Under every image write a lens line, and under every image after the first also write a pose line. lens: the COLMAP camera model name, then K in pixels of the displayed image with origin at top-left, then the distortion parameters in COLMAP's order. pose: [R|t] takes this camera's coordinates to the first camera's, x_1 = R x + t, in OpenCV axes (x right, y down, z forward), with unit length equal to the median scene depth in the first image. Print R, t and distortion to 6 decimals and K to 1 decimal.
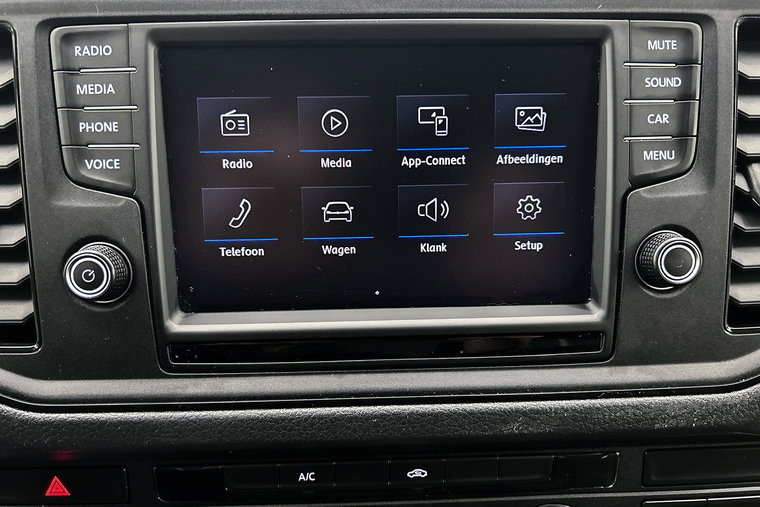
lens RADIAL K [[570.3, 0, 380.8], [0, 570.3, 257.3], [0, 0, 1]] dist [0.020665, -0.029309]
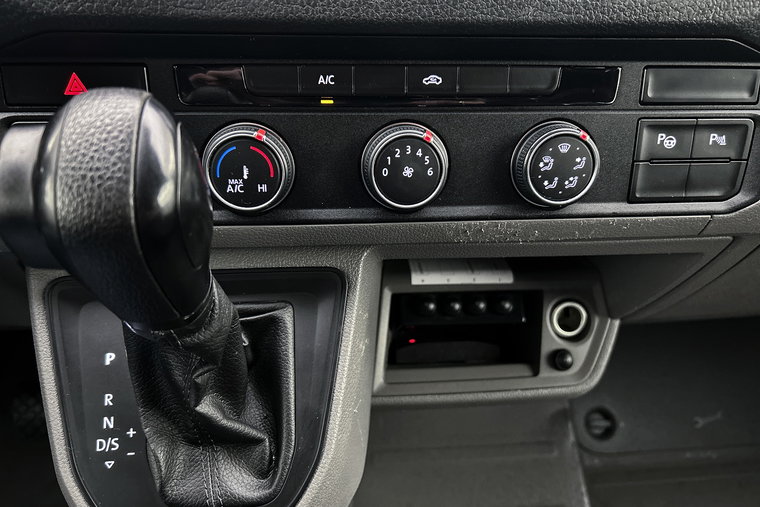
lens RADIAL K [[570.3, 0, 385.5], [0, 570.3, 245.9], [0, 0, 1]] dist [0.020665, -0.029309]
pose [[0.997845, -0.000876, 0.065615, -0.097655], [-0.006404, 0.993838, 0.110659, 0.609581], [-0.065308, -0.110841, 0.991690, -0.065317]]
